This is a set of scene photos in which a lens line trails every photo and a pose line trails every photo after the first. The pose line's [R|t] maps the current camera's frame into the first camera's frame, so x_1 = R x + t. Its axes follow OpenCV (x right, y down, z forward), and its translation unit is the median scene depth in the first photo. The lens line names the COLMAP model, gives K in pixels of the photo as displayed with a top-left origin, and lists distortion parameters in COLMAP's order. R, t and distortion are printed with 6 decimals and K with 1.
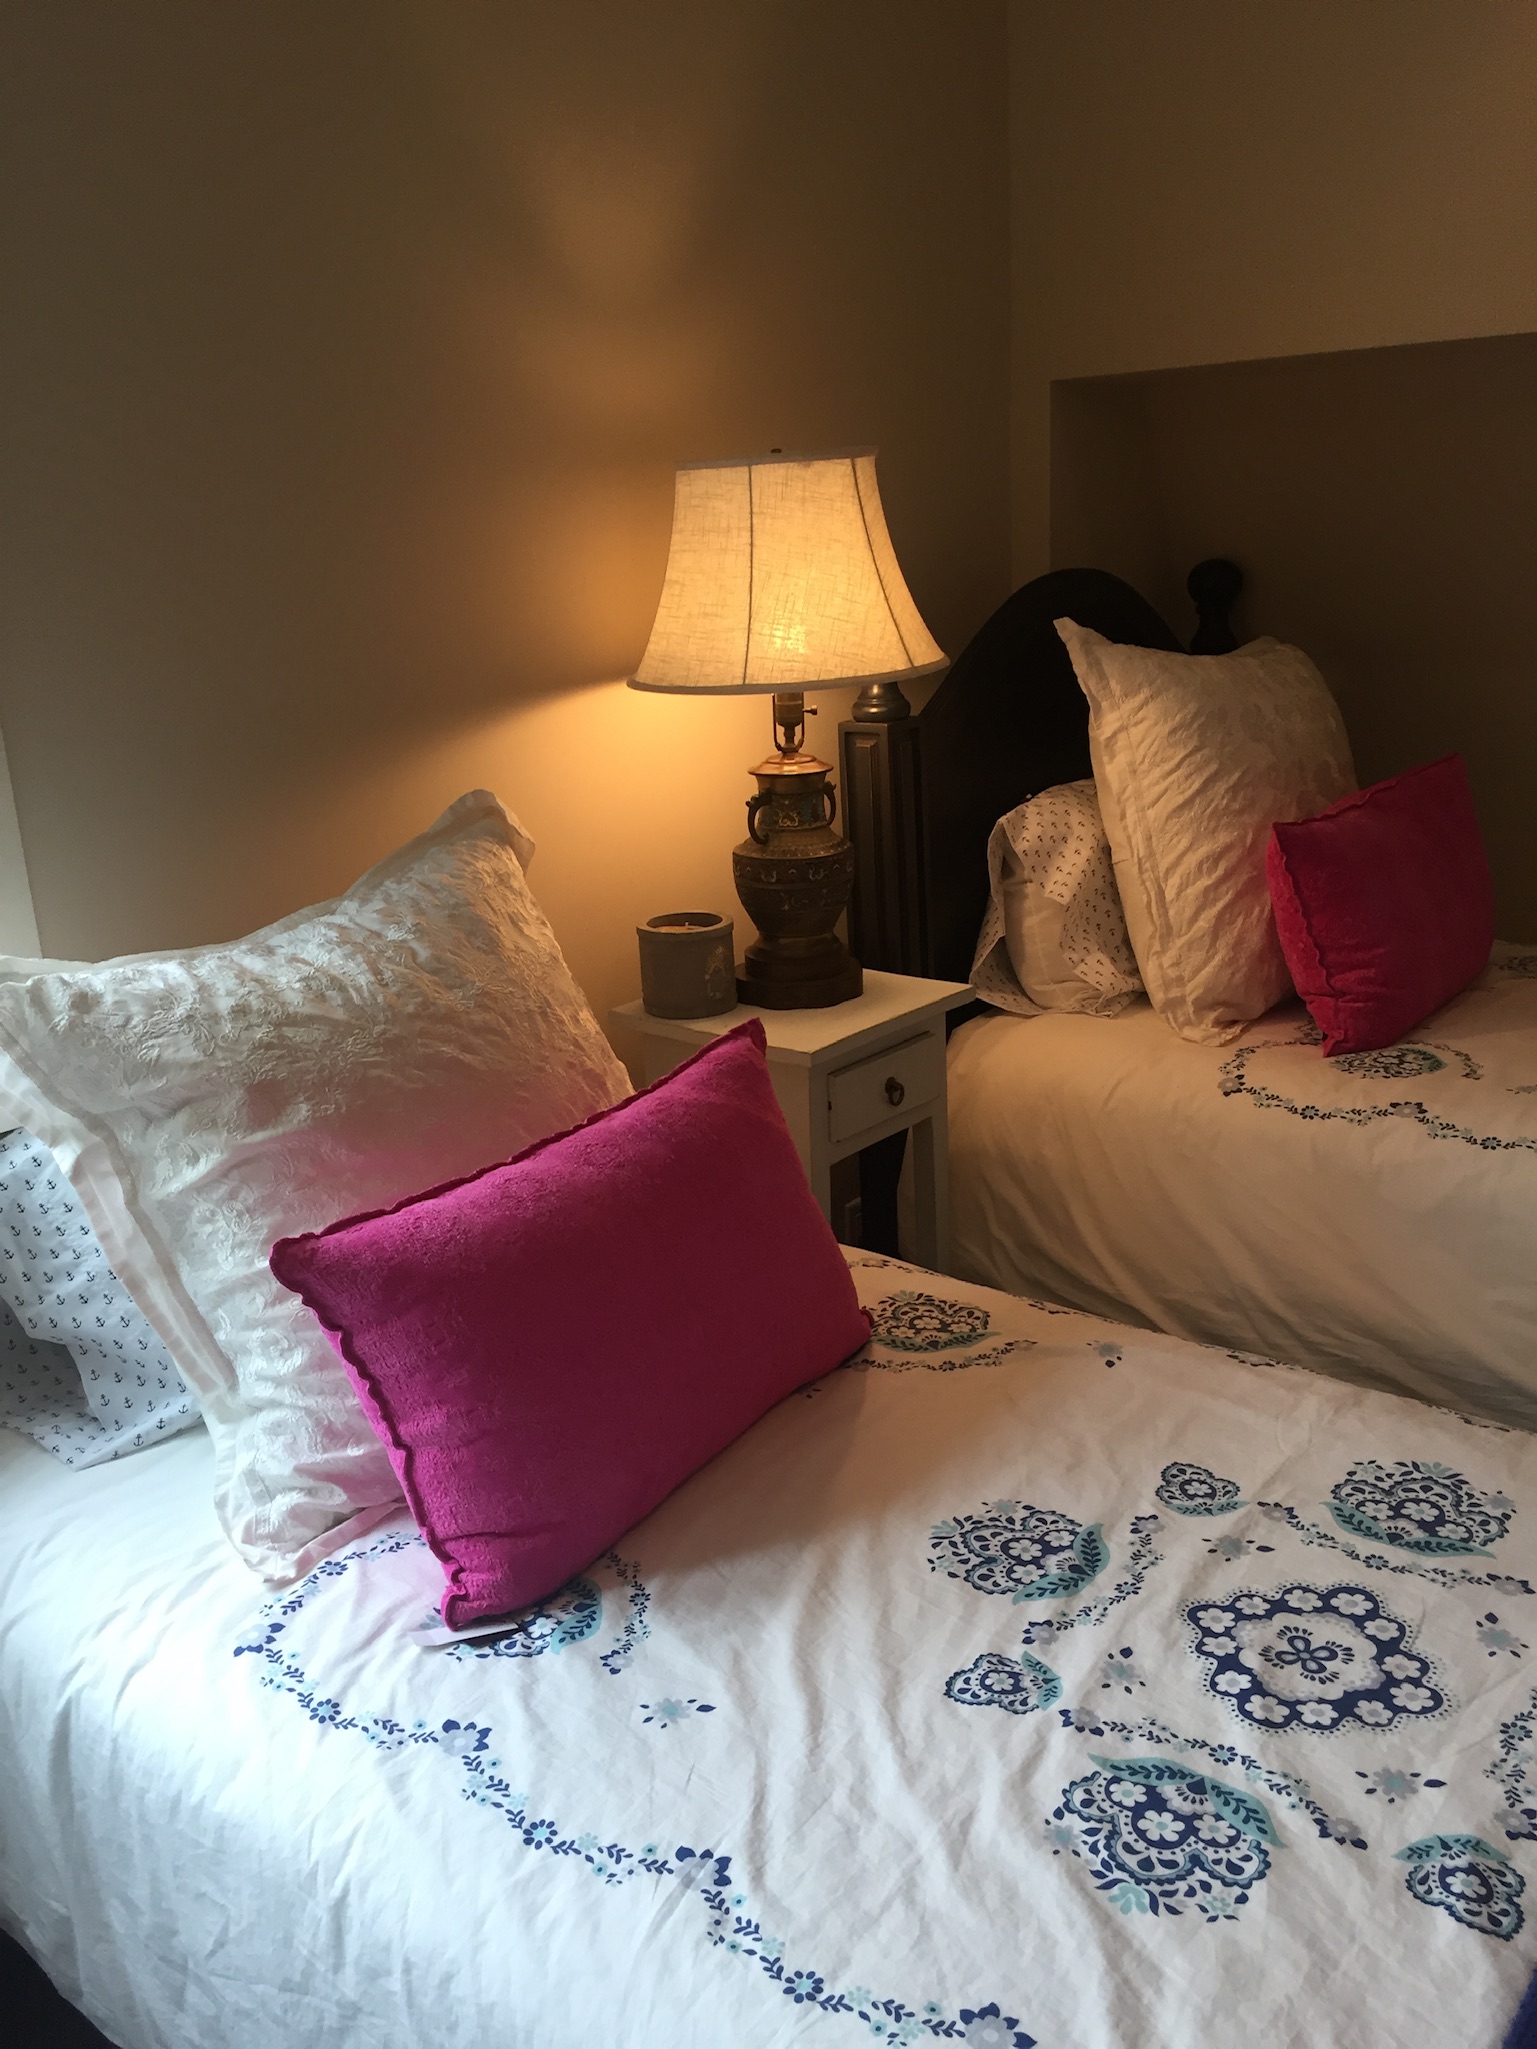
lens RADIAL K [[1751.3, 0, 748.2], [0, 1751.3, 1040.3], [0, 0, 1]] dist [0.067626, -0.100109]
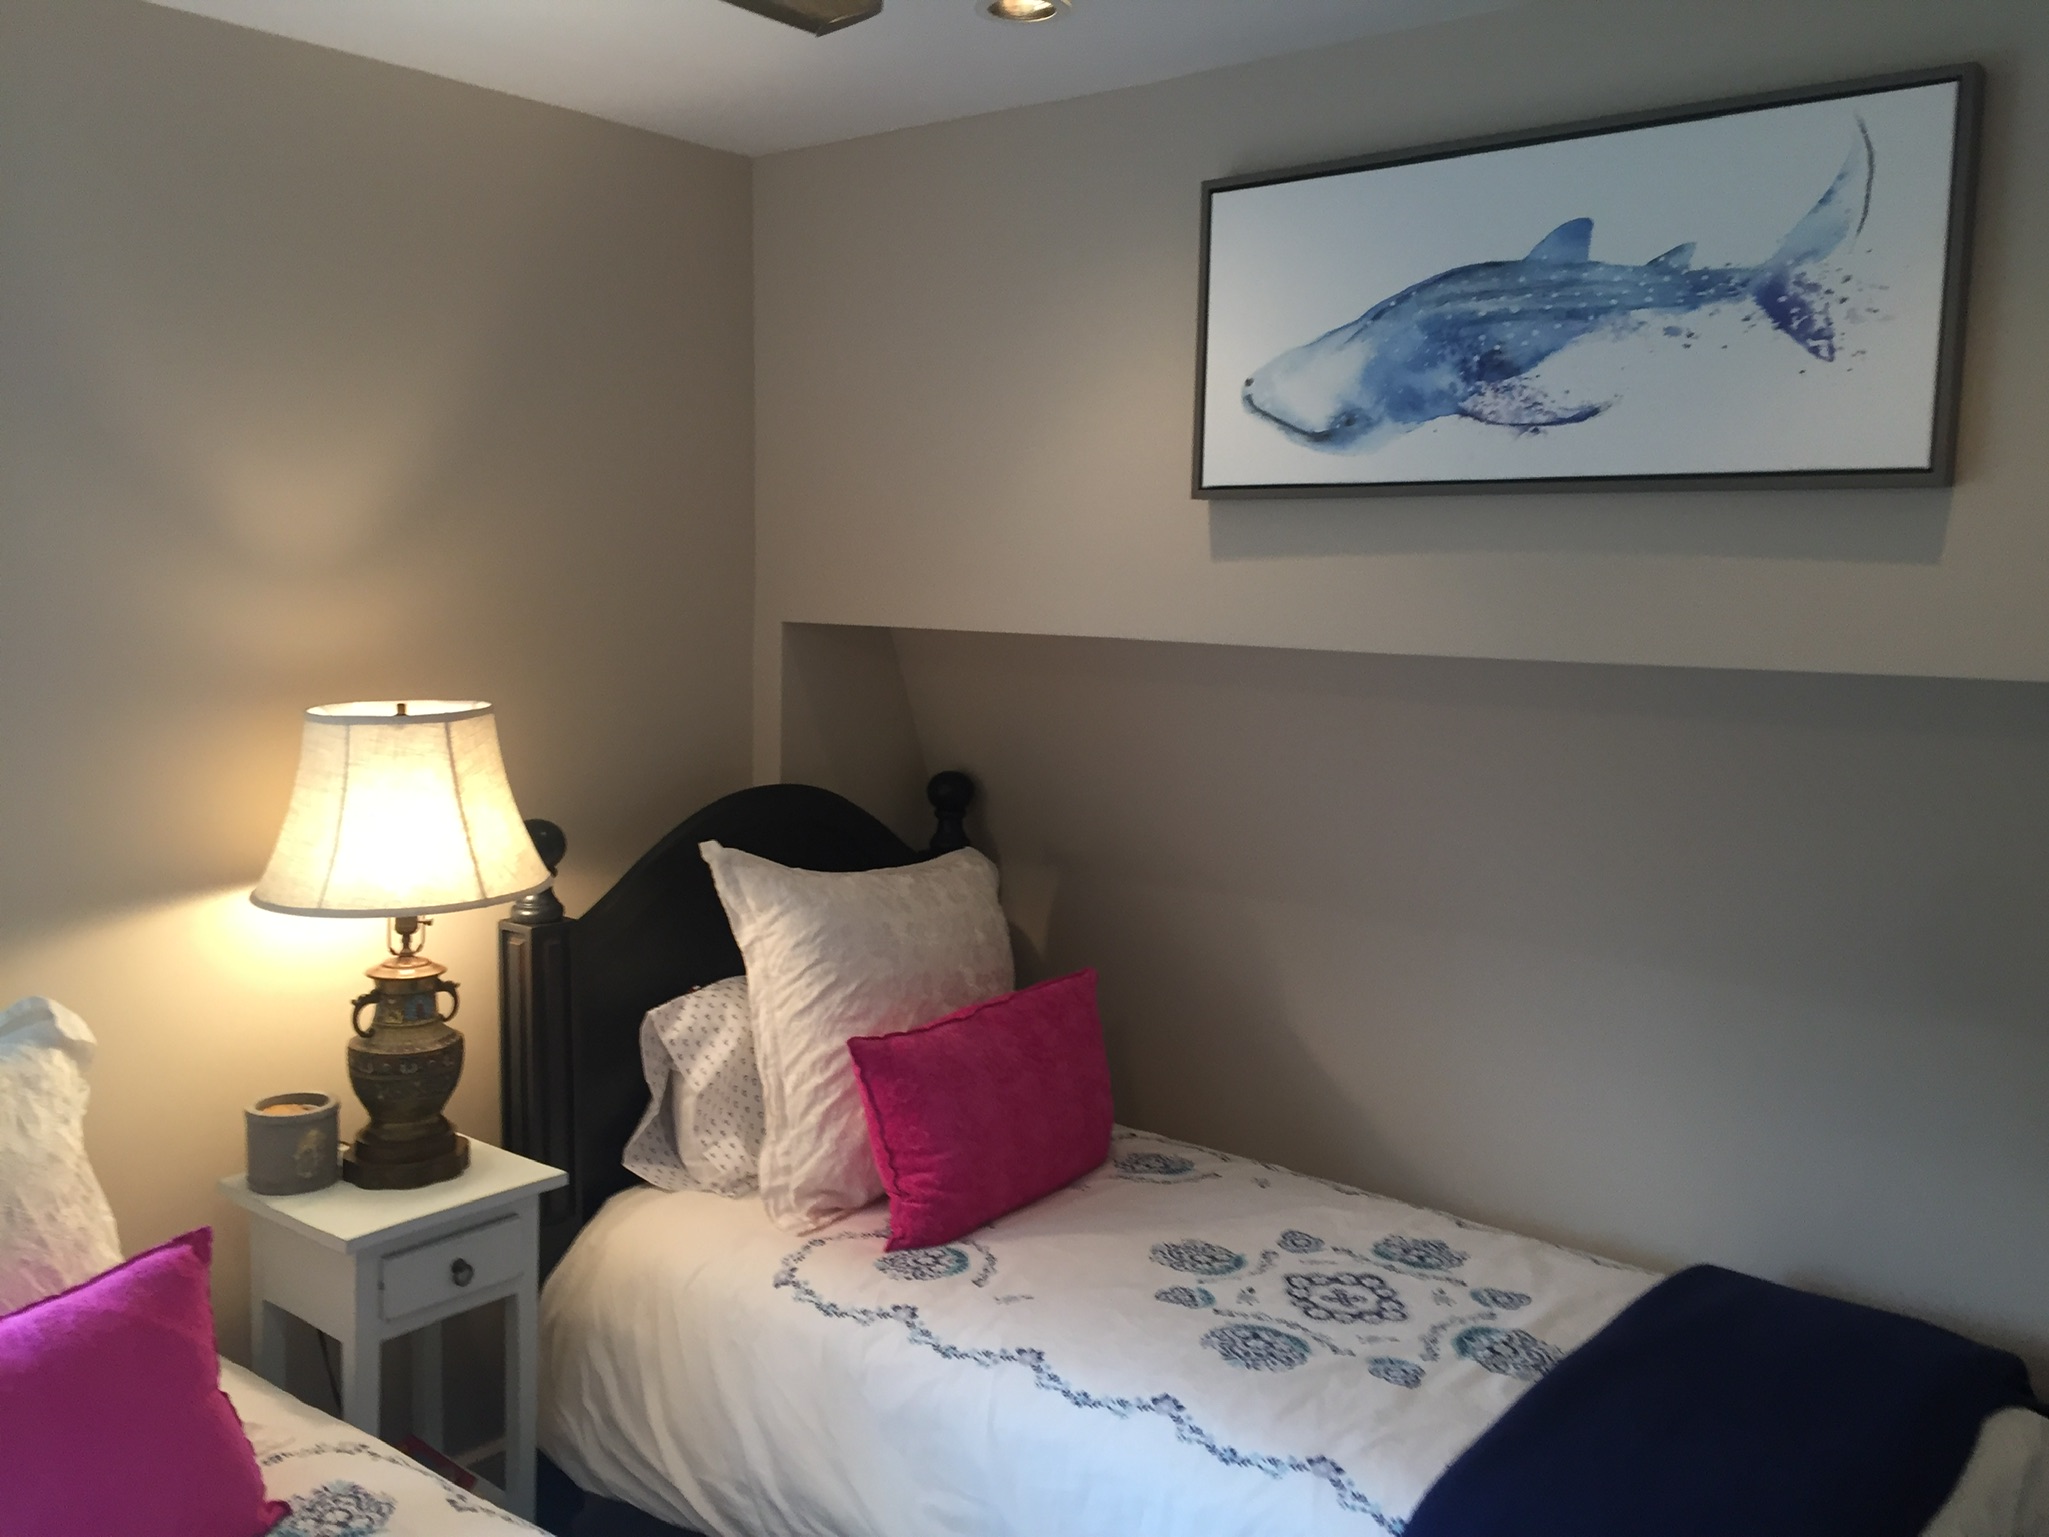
lens RADIAL K [[1751.3, 0, 1040.1], [0, 1751.3, 776.7], [0, 0, 1]] dist [0.067626, -0.100109]
pose [[0.997382, 0.061247, 0.038457, 0.347277], [-0.053557, 0.982873, -0.176332, -0.090588], [-0.048598, 0.173811, 0.983579, -0.144221]]
